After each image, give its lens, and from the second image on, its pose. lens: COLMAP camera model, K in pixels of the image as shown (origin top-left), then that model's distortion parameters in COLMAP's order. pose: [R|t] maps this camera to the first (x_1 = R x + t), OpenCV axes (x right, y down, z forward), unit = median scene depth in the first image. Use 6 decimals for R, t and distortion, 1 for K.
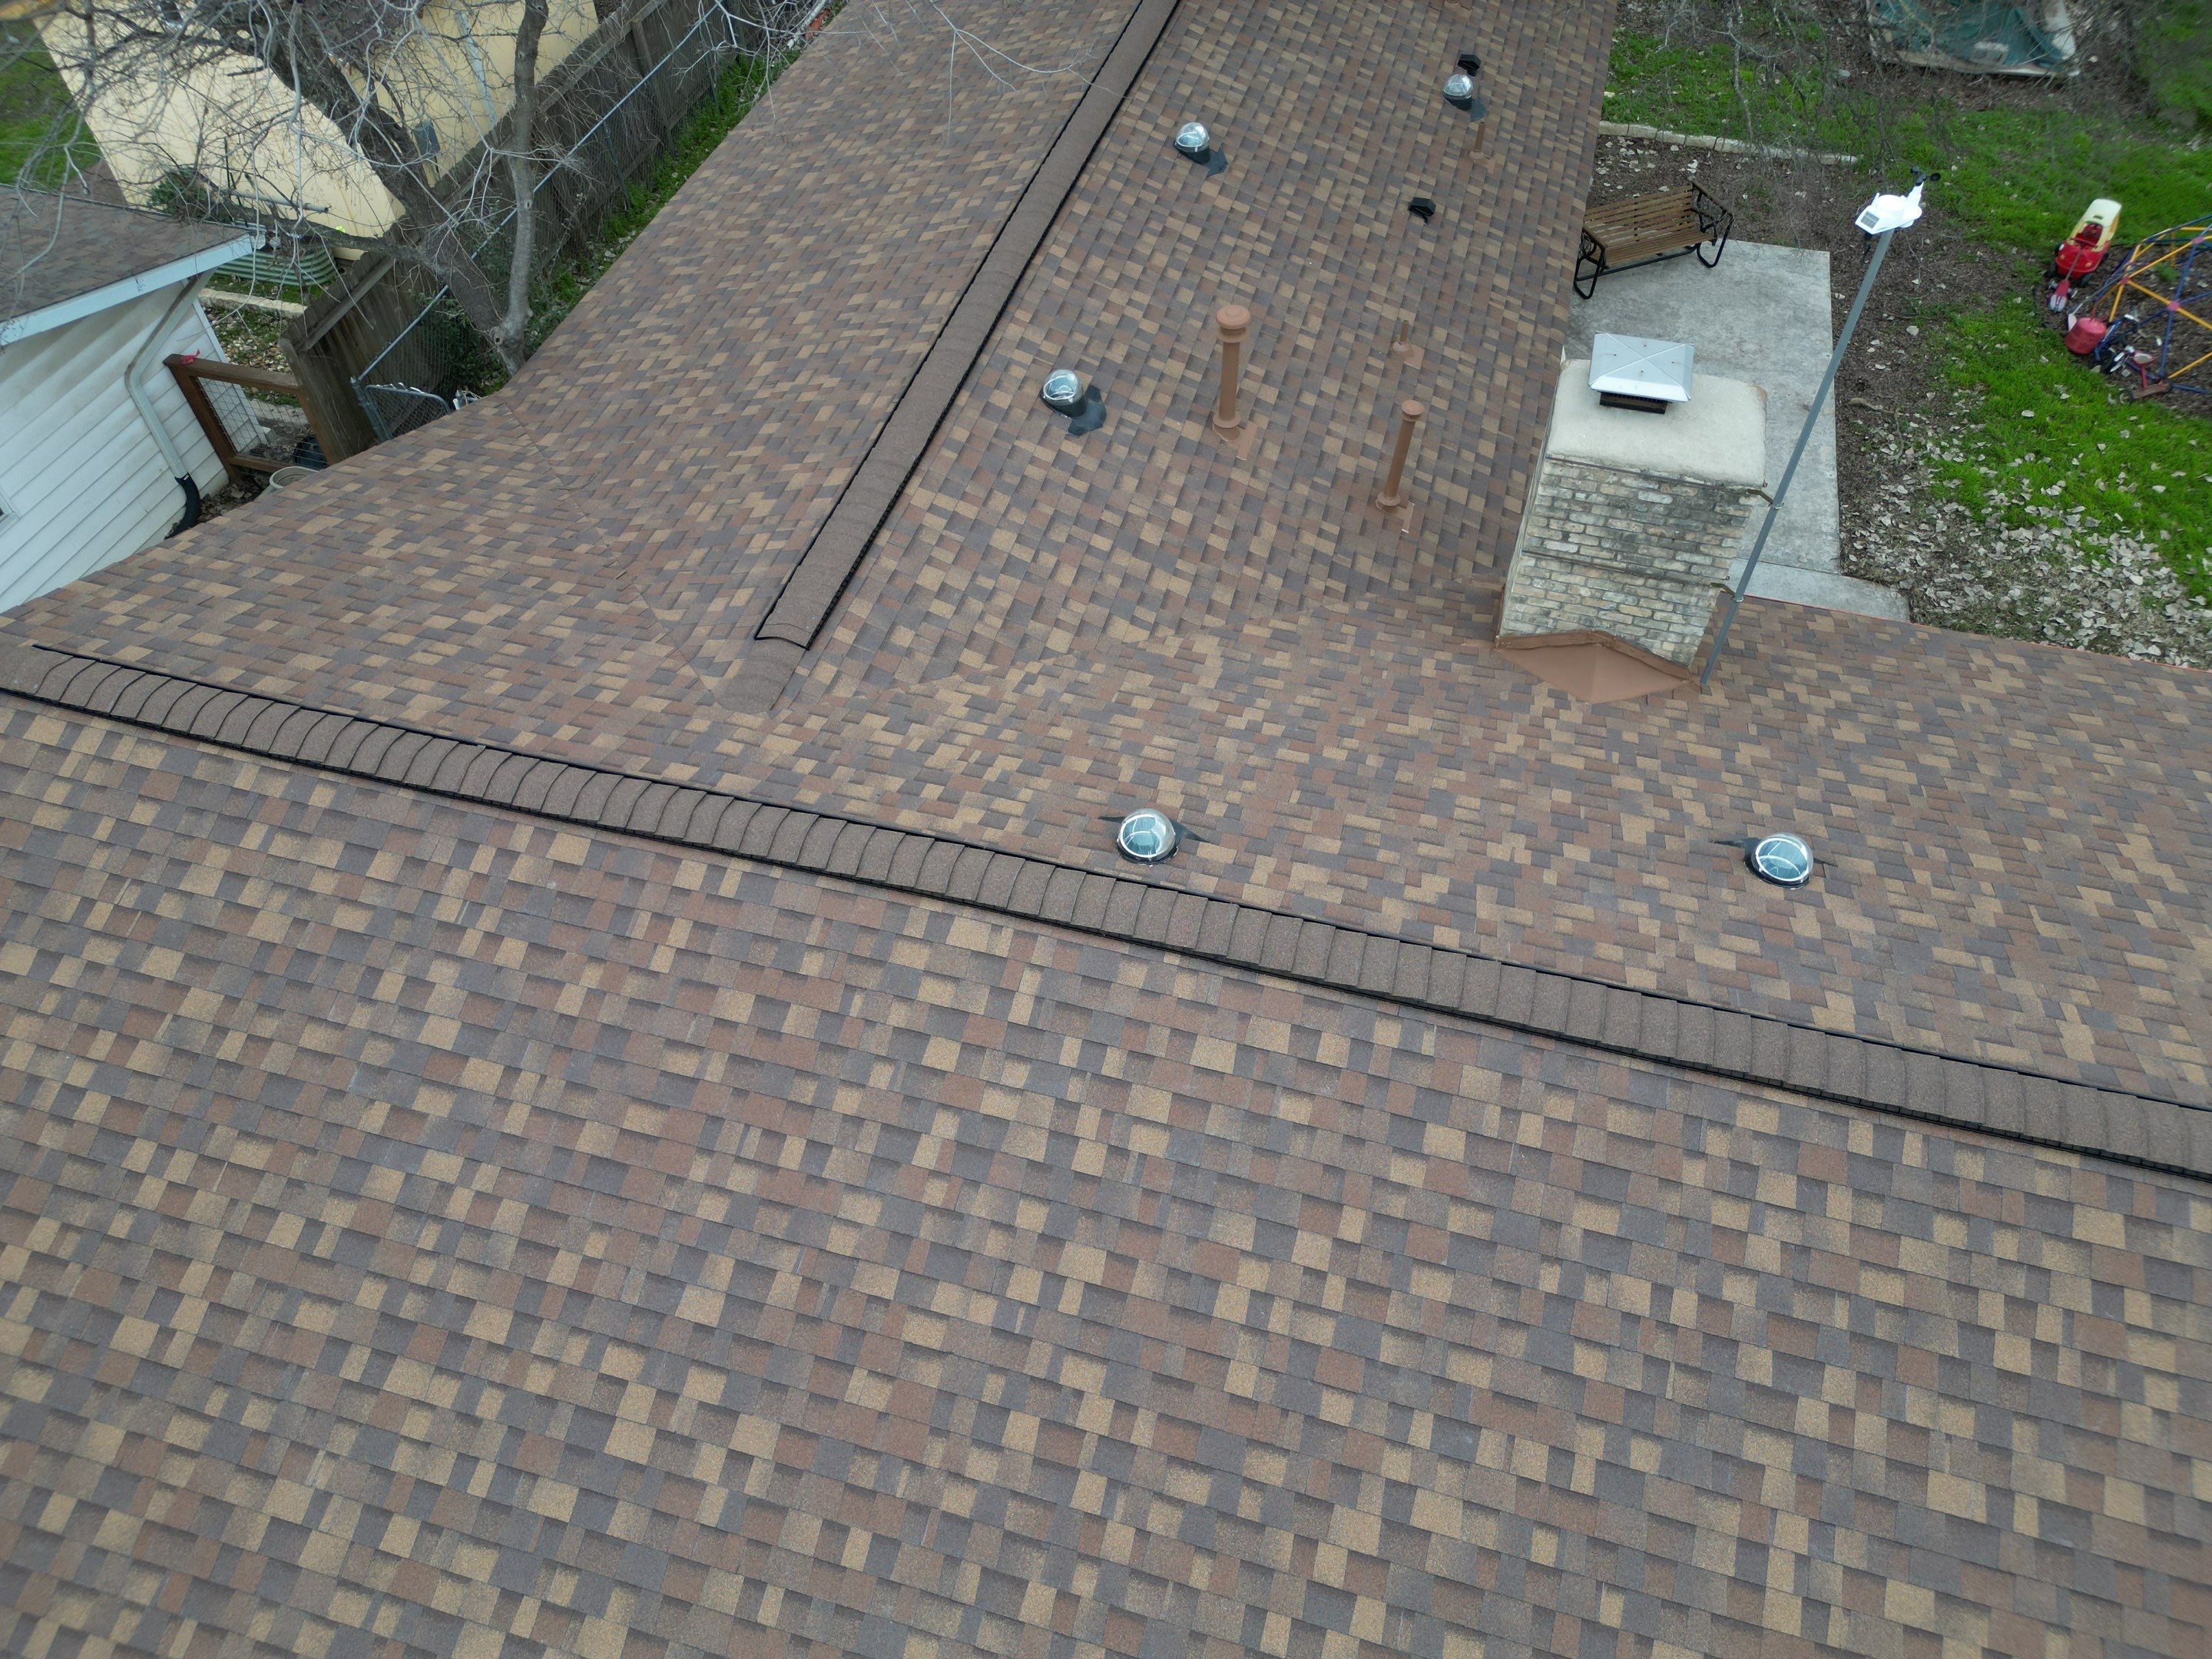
lens RADIAL K [[1546.9, 0, 1101.5], [0, 1546.9, 830.4], [0, 0, 1]] dist [0.070788, -0.069947]
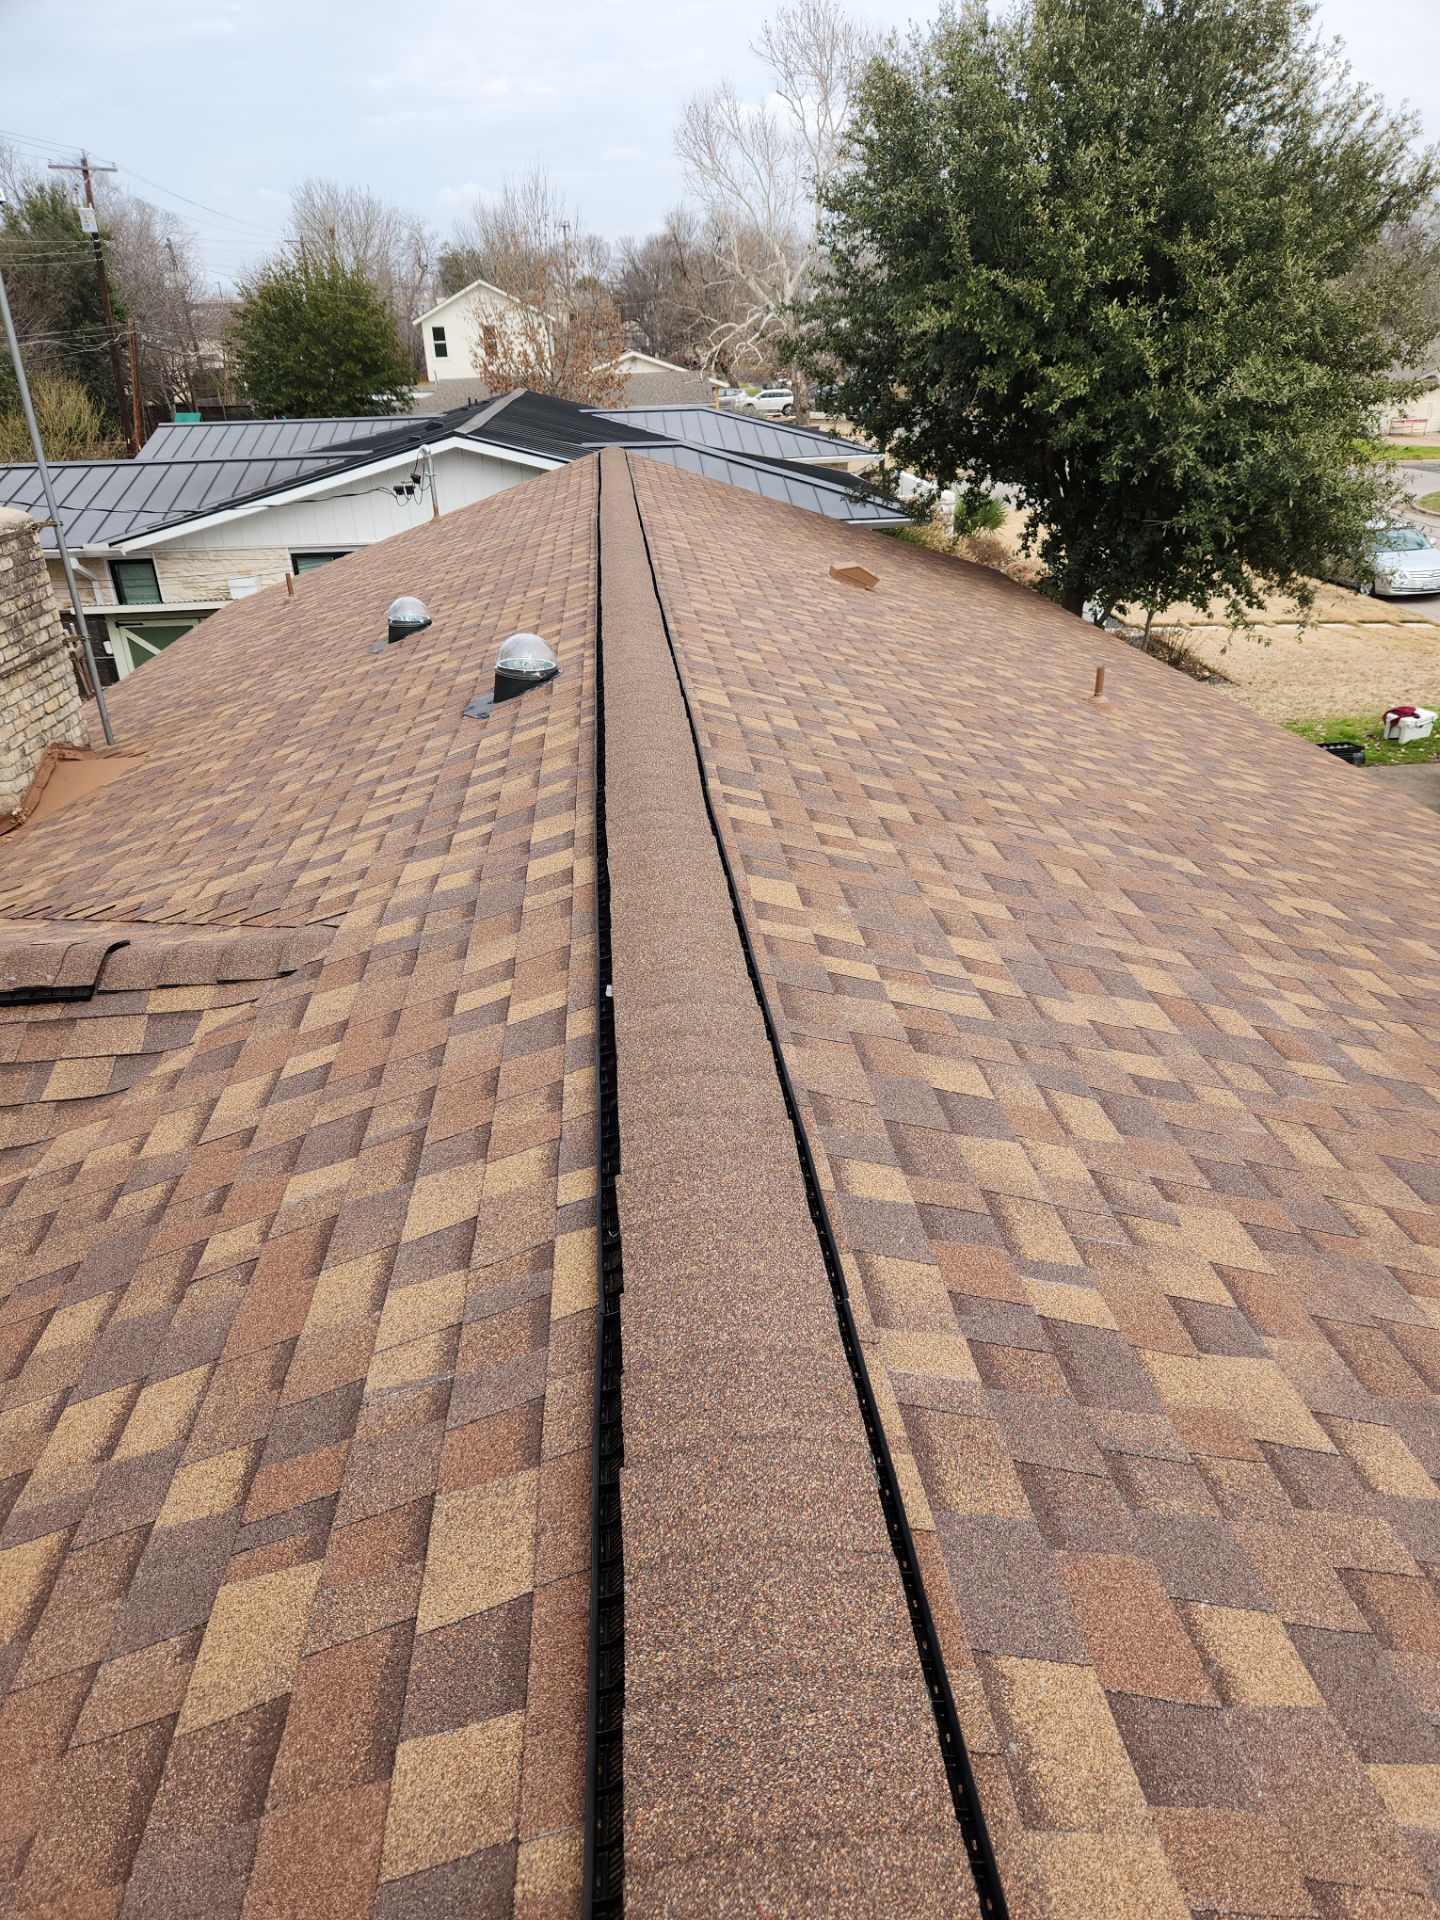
lens RADIAL K [[1288.0, 0, 737.0], [0, 1288.0, 977.0], [0, 0, 1]] dist [0.066274, -0.055741]
pose [[-0.356667, -0.396892, 0.845734, -0.695633], [0.733849, 0.441202, 0.516533, -0.207595], [-0.578147, 0.804871, 0.133897, 0.925206]]
